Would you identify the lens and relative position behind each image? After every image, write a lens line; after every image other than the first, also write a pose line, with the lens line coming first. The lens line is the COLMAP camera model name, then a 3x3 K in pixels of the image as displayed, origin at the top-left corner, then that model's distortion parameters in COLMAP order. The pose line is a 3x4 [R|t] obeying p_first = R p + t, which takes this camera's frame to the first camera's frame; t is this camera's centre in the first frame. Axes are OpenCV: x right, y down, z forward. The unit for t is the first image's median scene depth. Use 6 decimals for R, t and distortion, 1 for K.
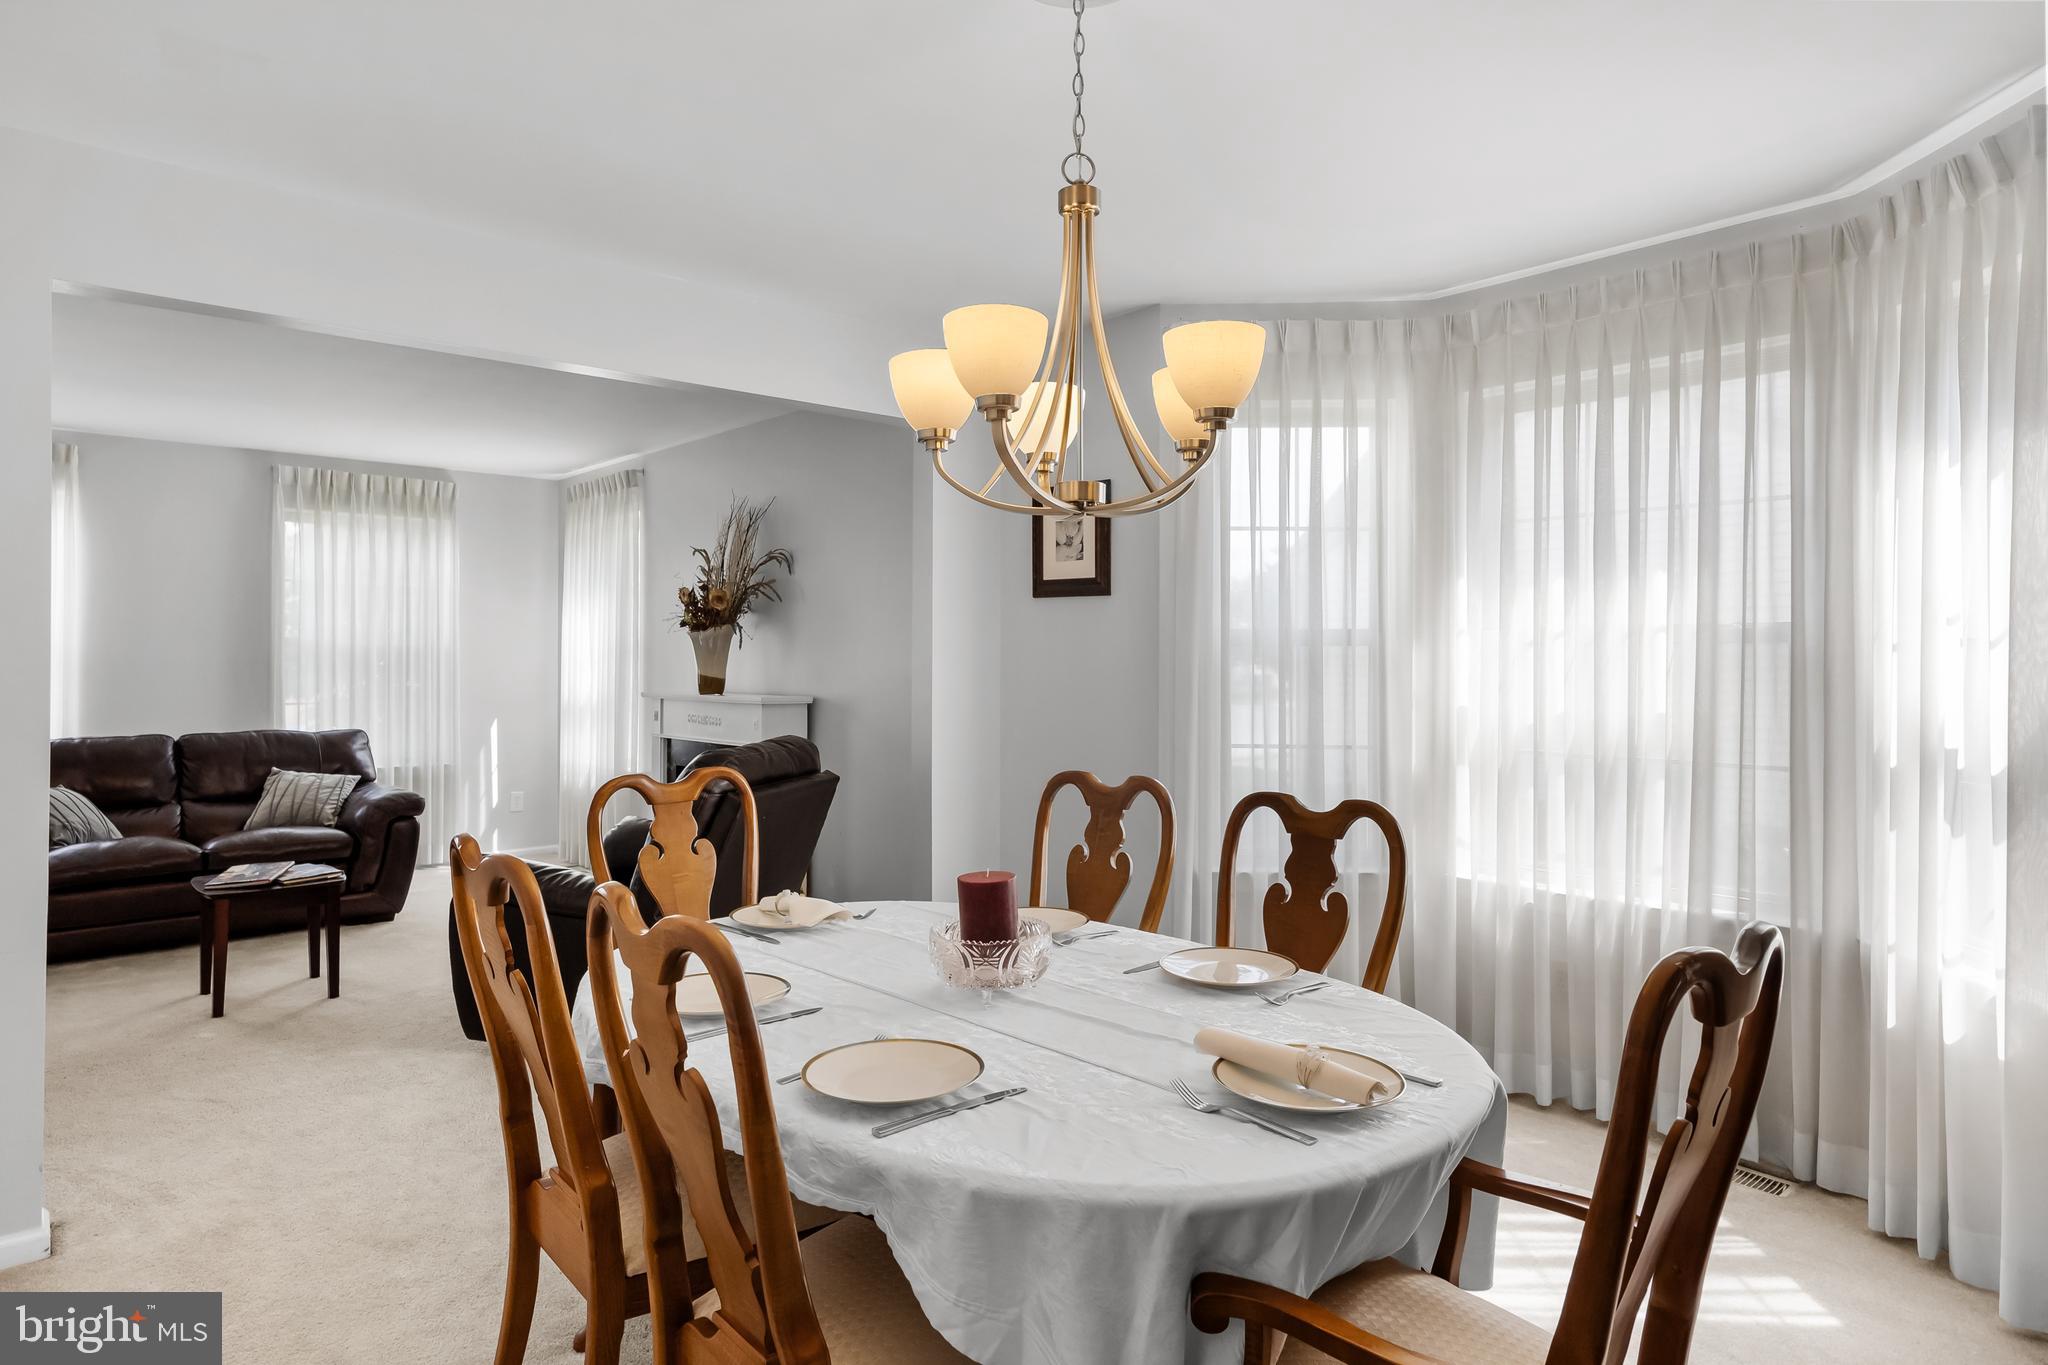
lens RADIAL K [[1162.0, 0, 1020.9], [0, 1162.0, 651.5], [0, 0, 1]] dist [-0.006777, -0.000789]
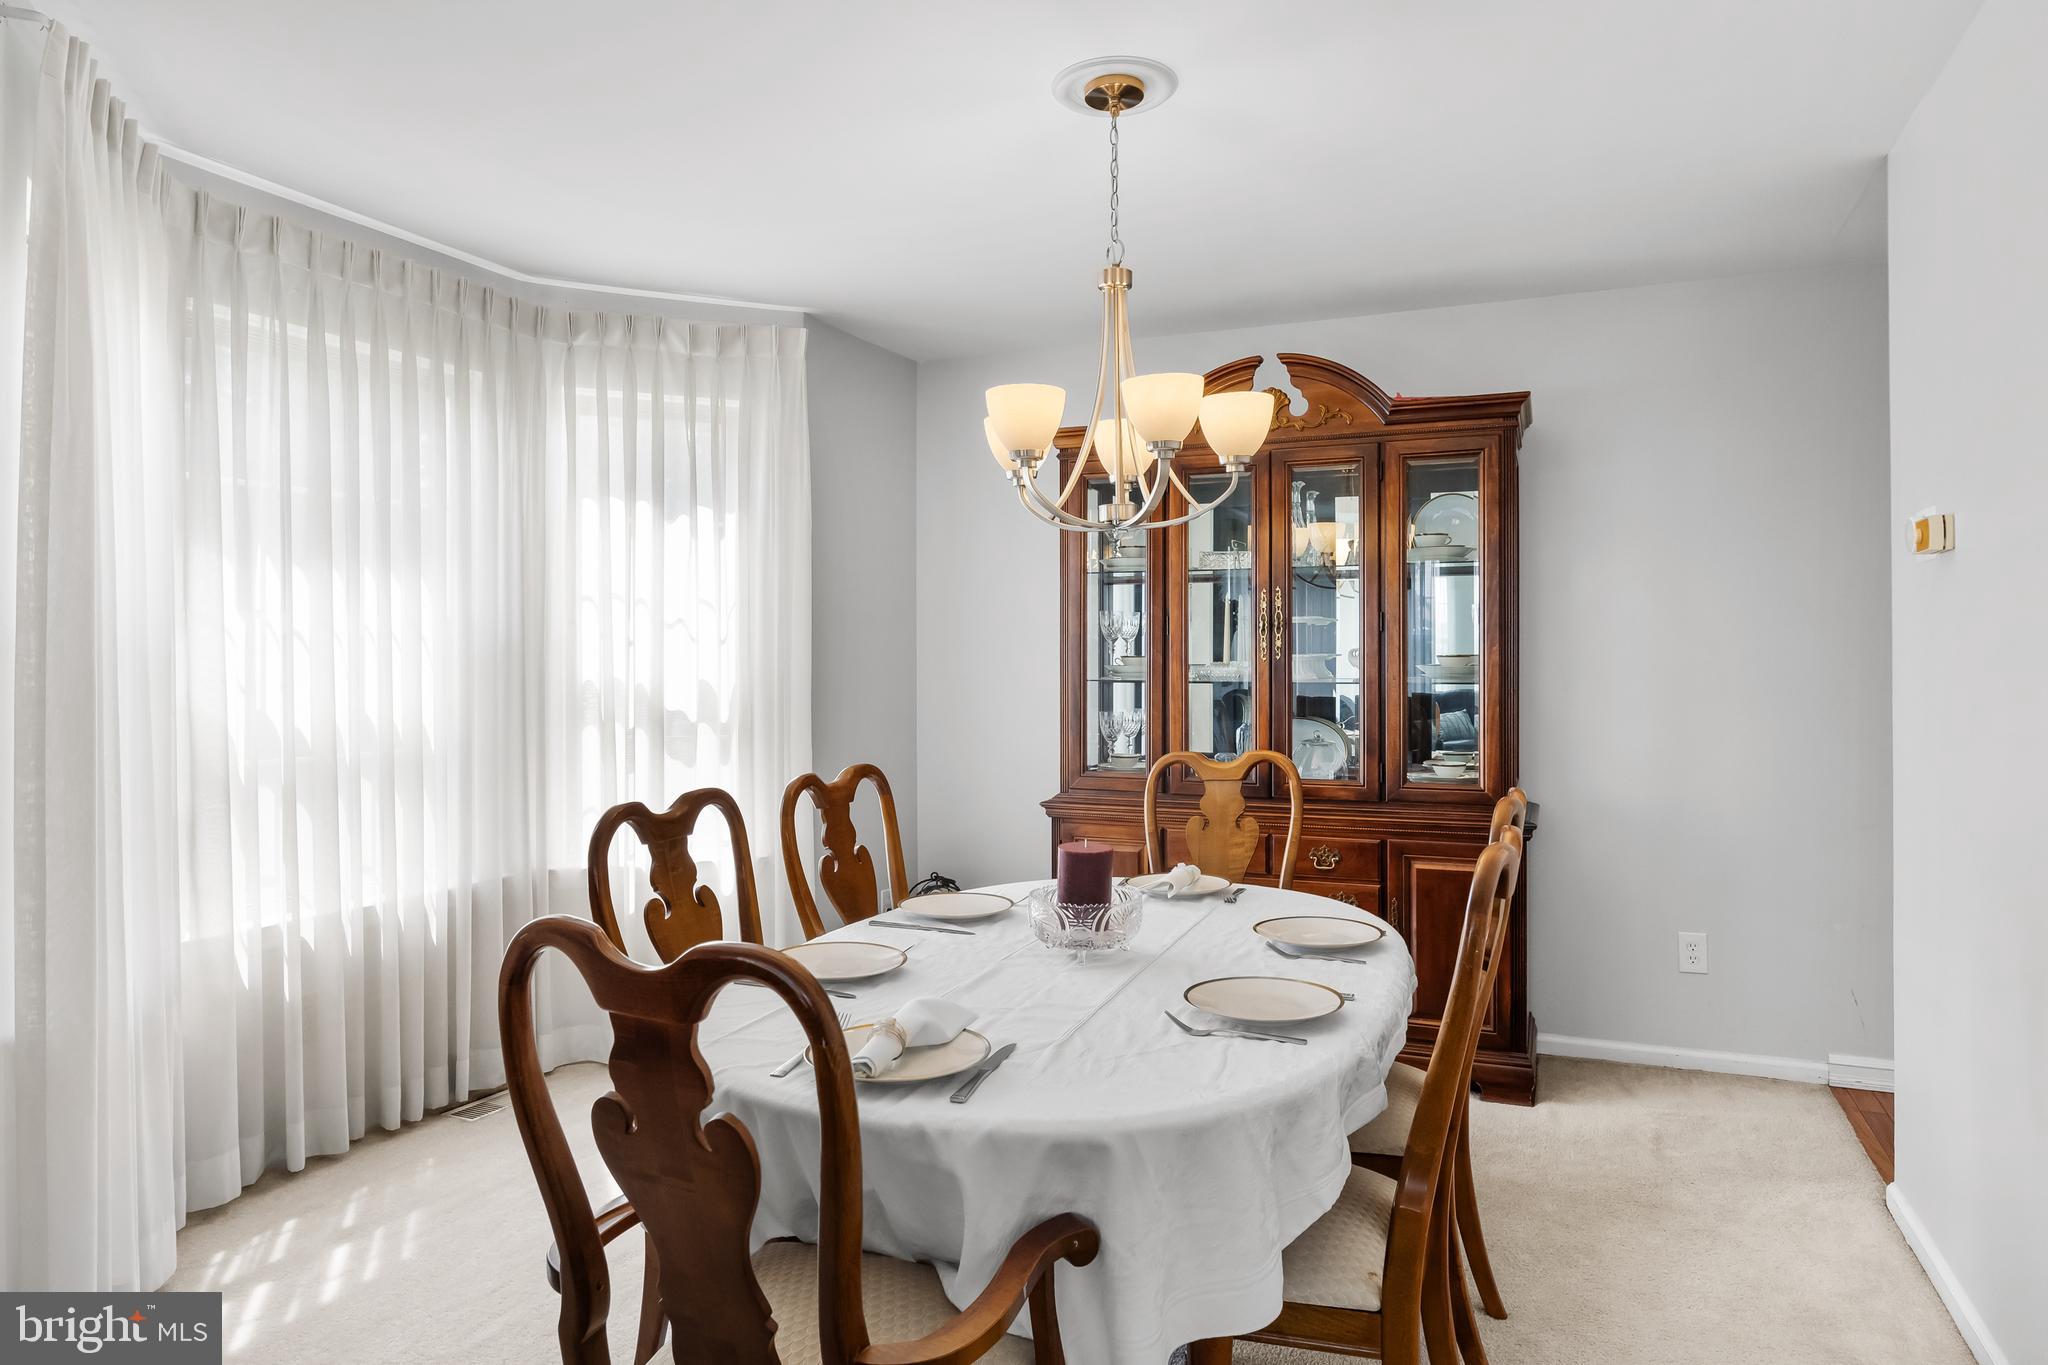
lens RADIAL K [[1306.9, 0, 1011.0], [0, 1306.9, 663.3], [0, 0, 1]] dist [0.007145, 0.000502]
pose [[-0.421086, -0.010704, 0.906958, -0.393677], [-0.004098, 0.999943, 0.009899, 0.002462], [-0.907012, 0.000452, -0.421106, 0.552034]]
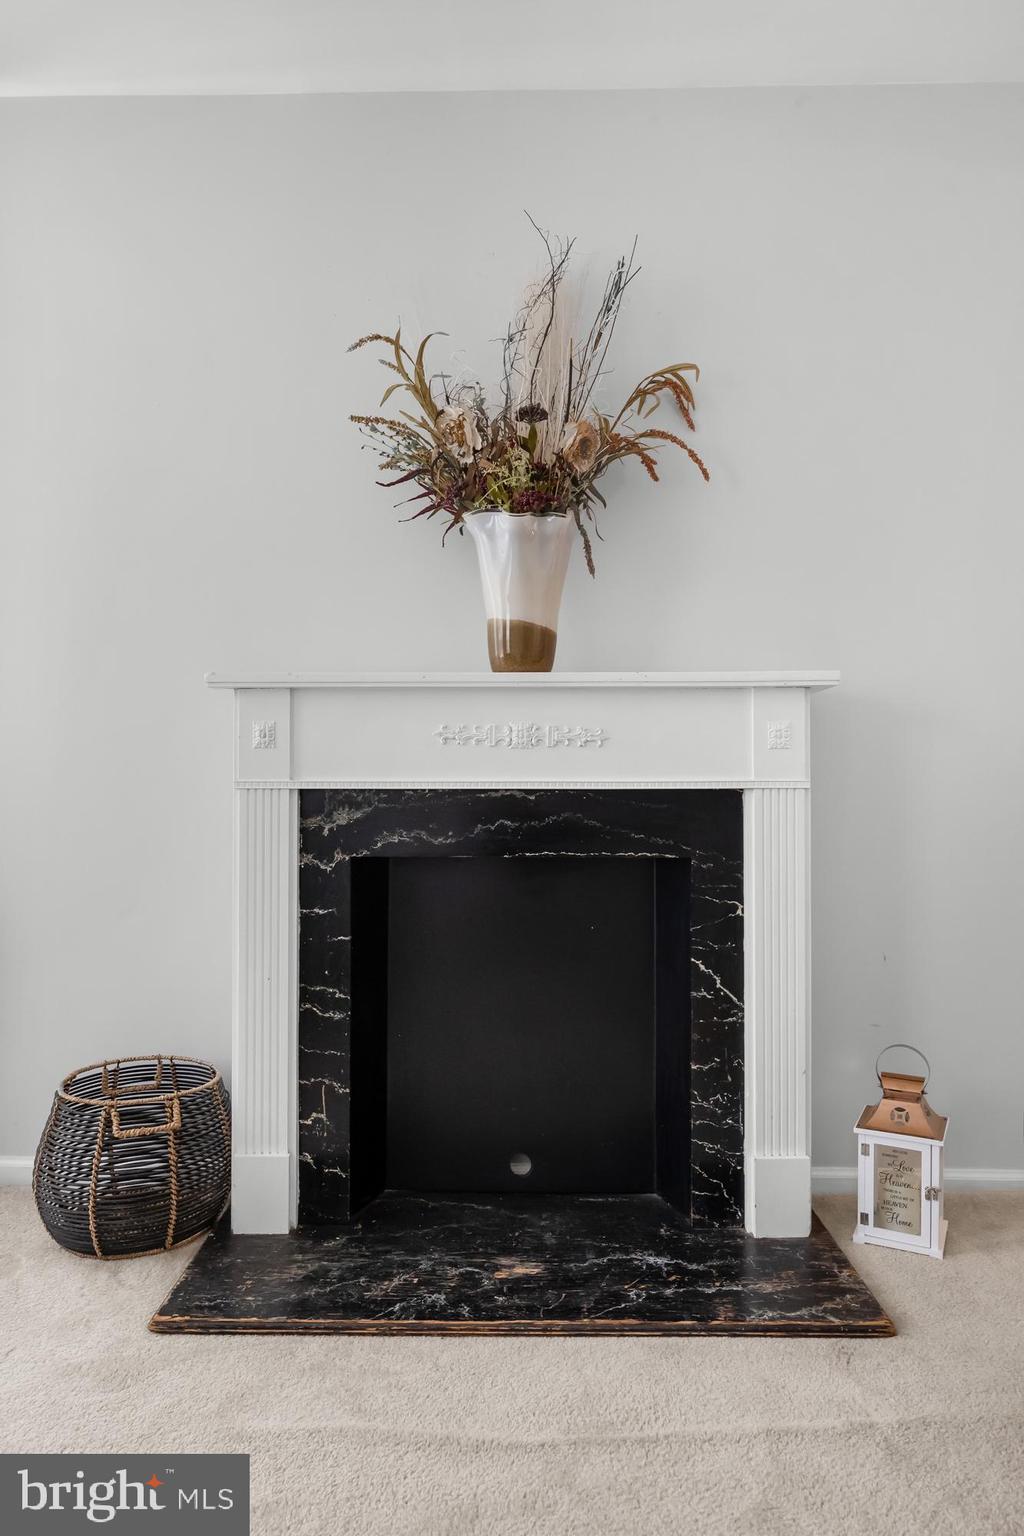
lens RADIAL K [[1014.7, 0, 497.8], [0, 1014.7, 764.8], [0, 0, 1]] dist [-0.008528, 0.000817]
pose [[0.683383, 0.002690, 0.730055, -0.536461], [-0.004196, 0.999991, 0.000244, 0.068534], [-0.730048, -0.003230, 0.683388, 0.755254]]
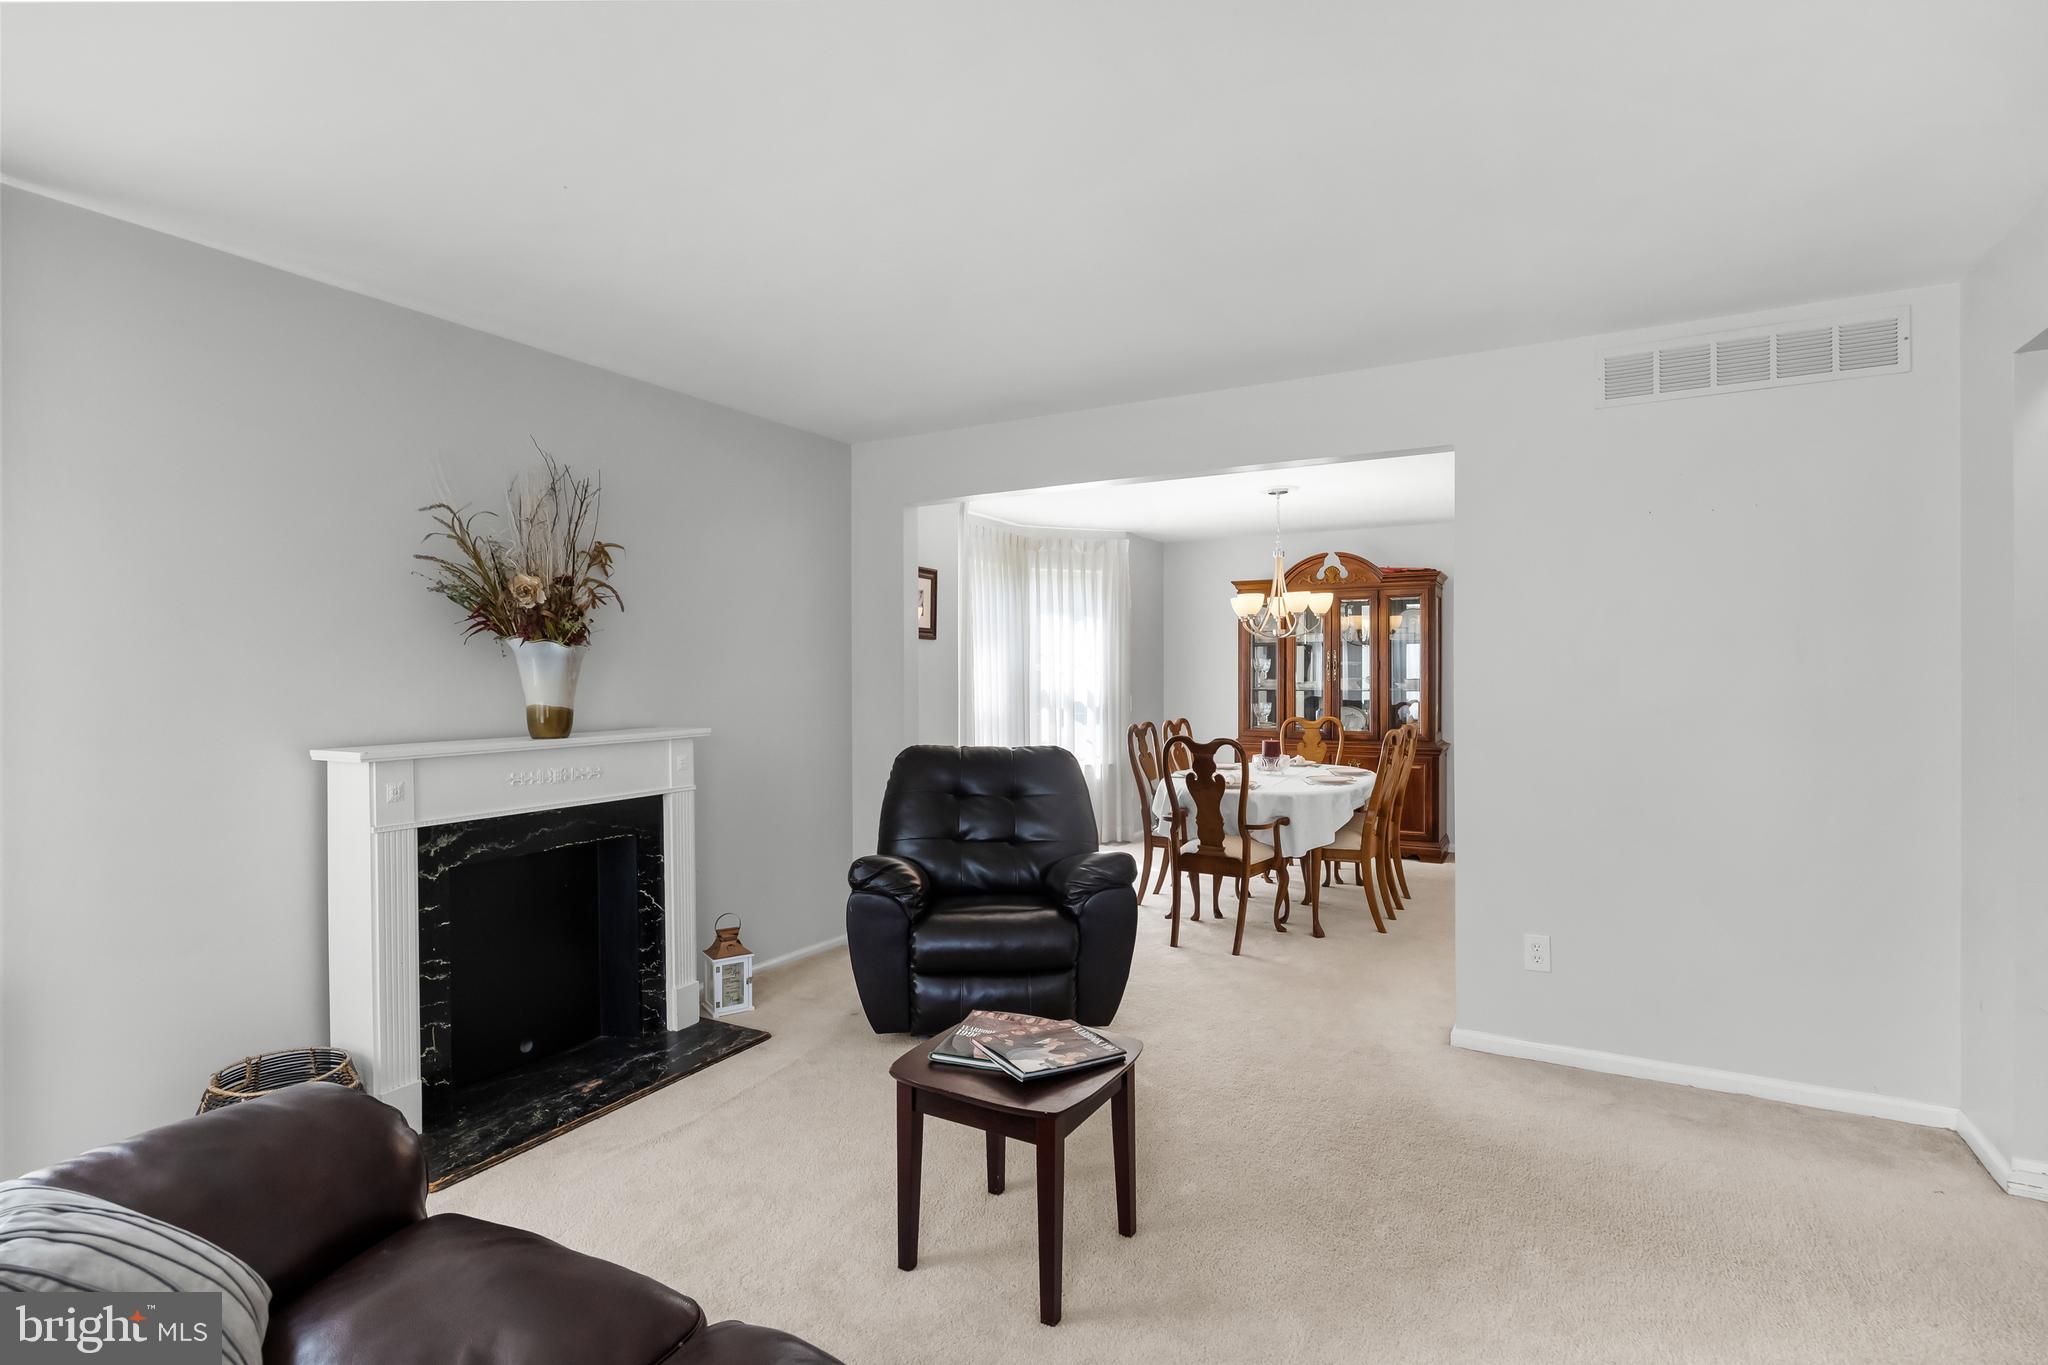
lens RADIAL K [[983.6, 0, 1032.8], [0, 983.6, 680.3], [0, 0, 1]] dist [-0.021814, -0.000200]
pose [[-0.331351, -0.008885, 0.943466, -0.893011], [-0.004241, 0.999960, 0.007927, -0.002263], [-0.943498, -0.001375, -0.331376, 0.920689]]
